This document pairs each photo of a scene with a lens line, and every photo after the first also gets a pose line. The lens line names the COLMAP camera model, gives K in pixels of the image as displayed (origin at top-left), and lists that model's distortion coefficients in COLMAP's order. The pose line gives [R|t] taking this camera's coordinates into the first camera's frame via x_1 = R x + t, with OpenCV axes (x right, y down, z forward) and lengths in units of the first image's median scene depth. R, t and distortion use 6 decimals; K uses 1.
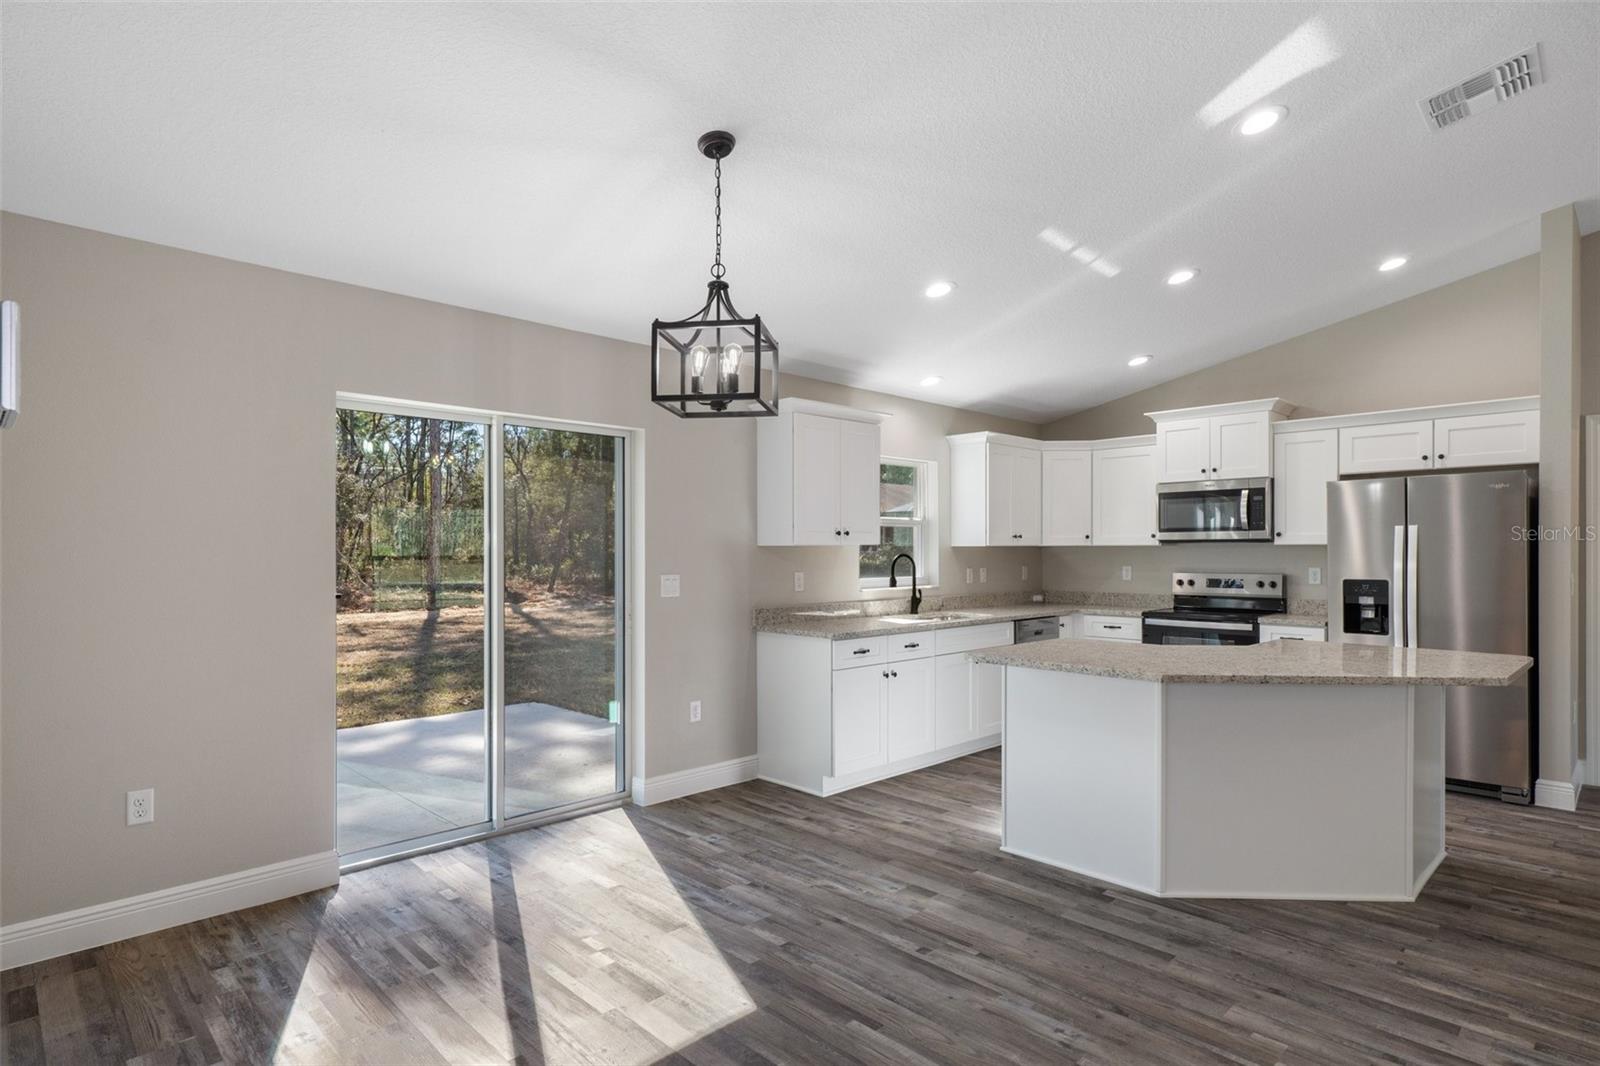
lens RADIAL K [[846.3, 0, 791.3], [0, 846.3, 555.5], [0, 0, 1]] dist [0.009000, -0.001631]
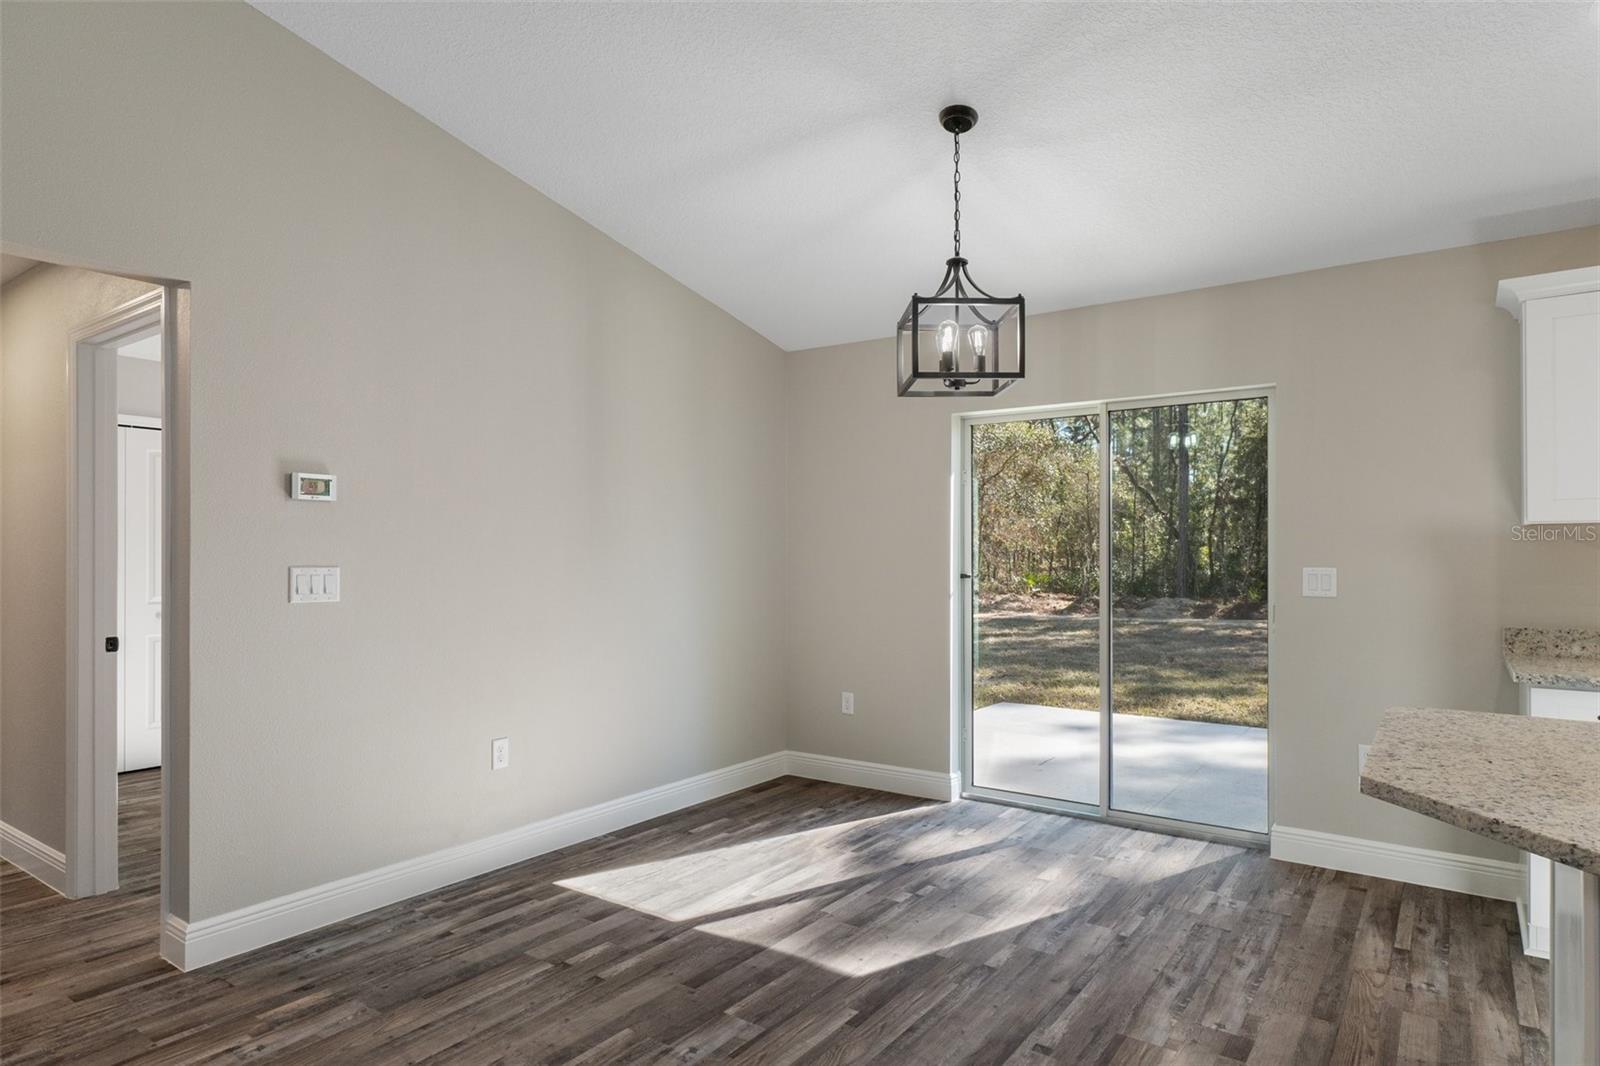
lens RADIAL K [[915.1, 0, 783.9], [0, 915.1, 553.1], [0, 0, 1]] dist [-0.001776, -0.000648]
pose [[0.164446, 0.001066, -0.986386, 0.568544], [-0.006623, 0.999978, -0.000023, 0.012028], [0.986364, 0.006537, 0.164449, 0.385800]]
